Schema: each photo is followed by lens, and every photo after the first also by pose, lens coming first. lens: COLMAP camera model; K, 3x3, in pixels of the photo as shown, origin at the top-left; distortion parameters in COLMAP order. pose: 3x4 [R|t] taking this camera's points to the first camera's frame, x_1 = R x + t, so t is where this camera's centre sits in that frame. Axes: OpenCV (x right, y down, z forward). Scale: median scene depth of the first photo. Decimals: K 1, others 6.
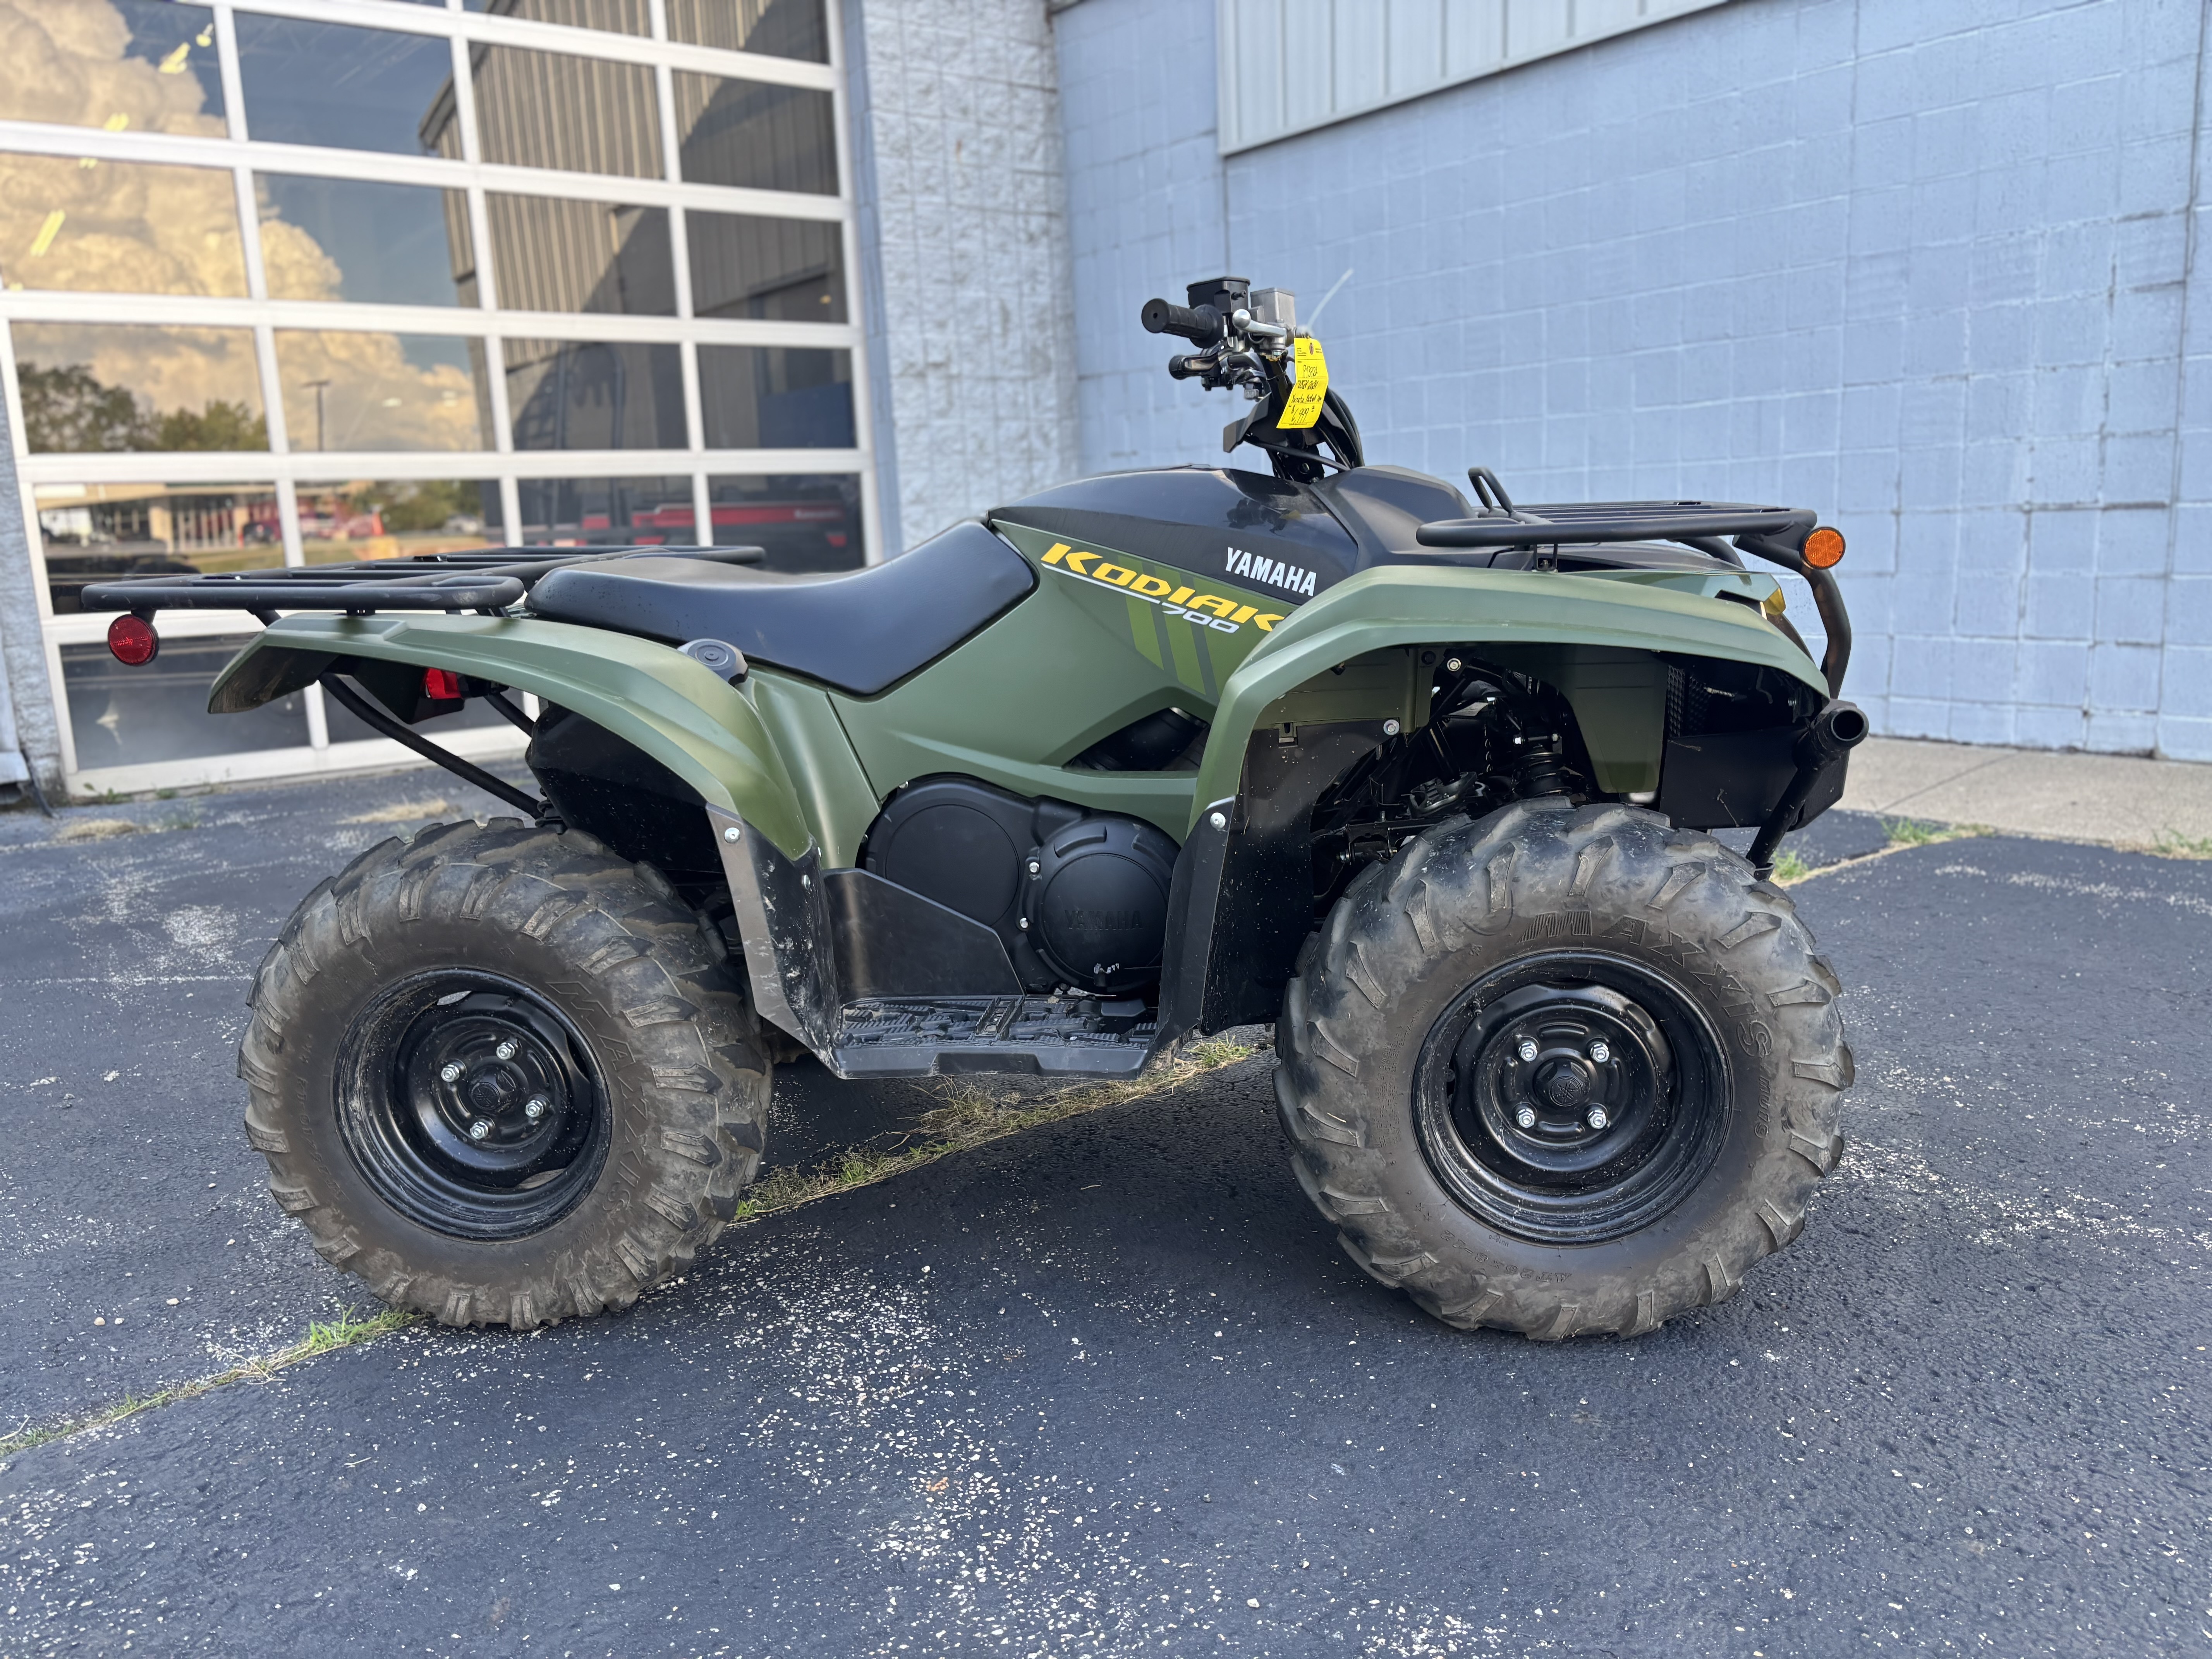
lens RADIAL K [[1515.2, 0, 1150.2], [0, 1515.2, 833.3], [0, 0, 1]] dist [0.038985, -0.057241]
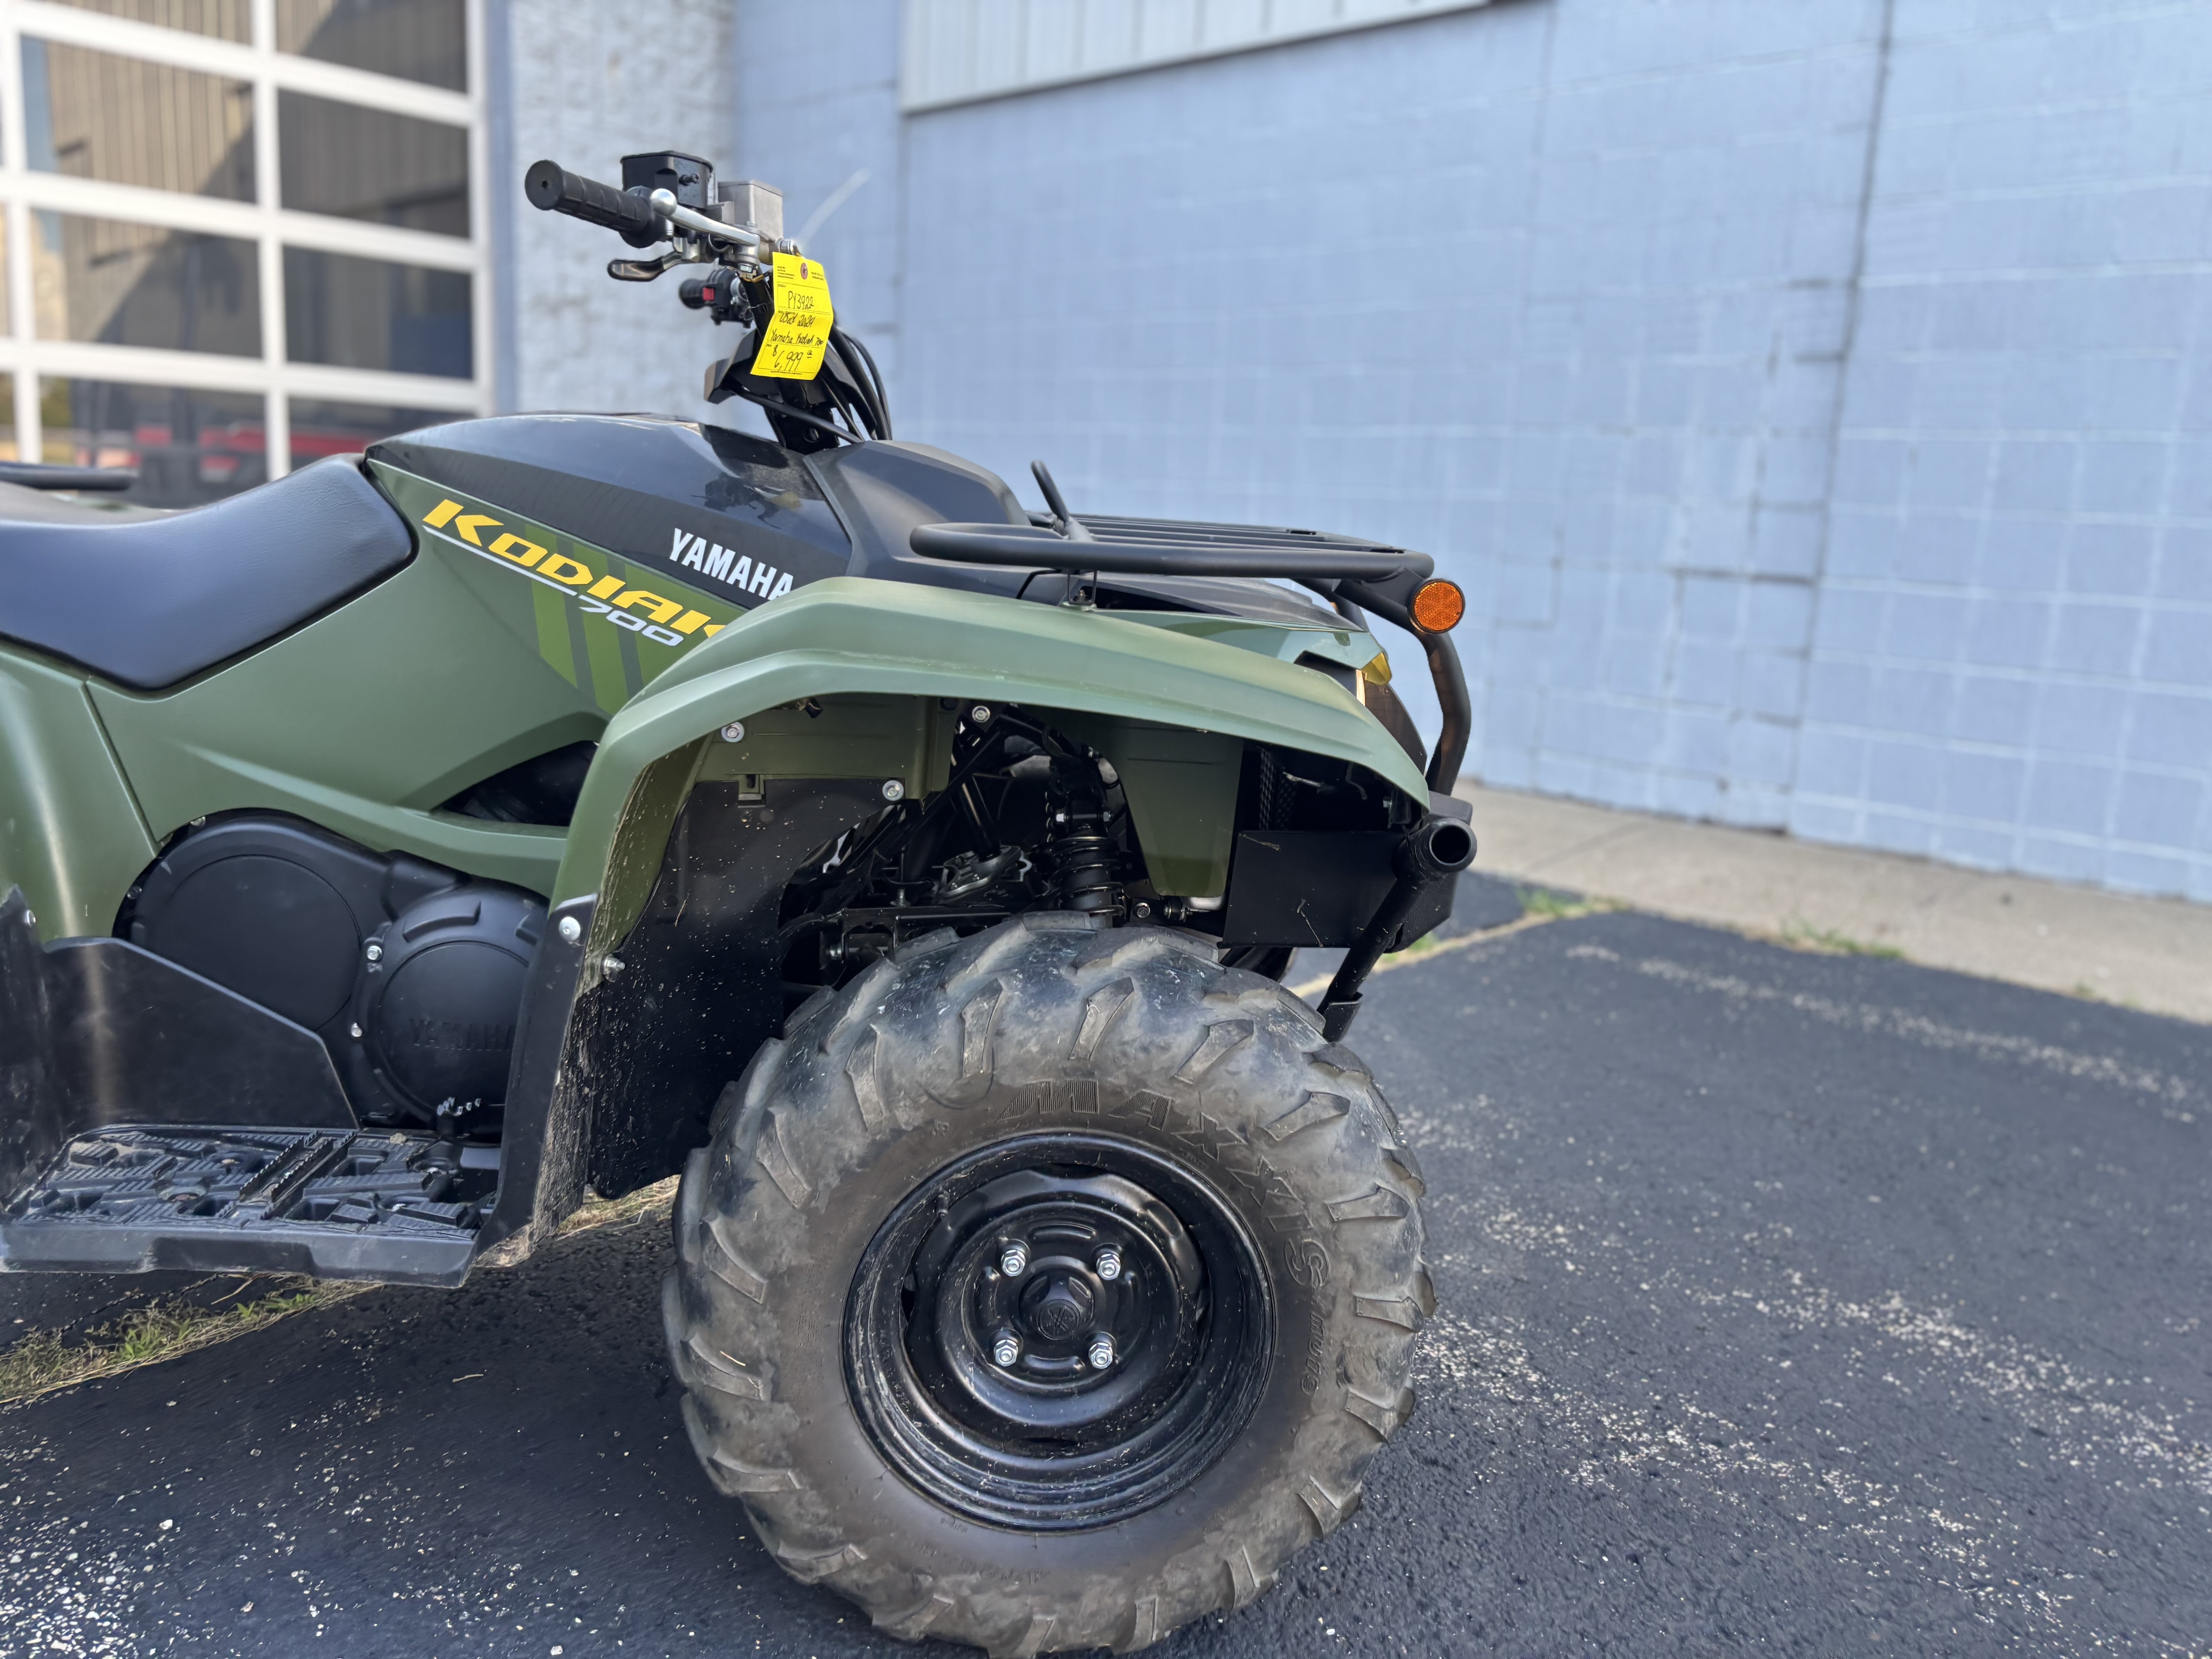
lens RADIAL K [[1575.1, 0, 1109.6], [0, 1575.1, 808.8], [0, 0, 1]] dist [0.023318, -0.056845]
pose [[0.980965, 0.065580, 0.182777, 0.134665], [-0.062341, 0.997780, -0.023415, -0.053655], [-0.183907, 0.011575, 0.982876, 0.238412]]
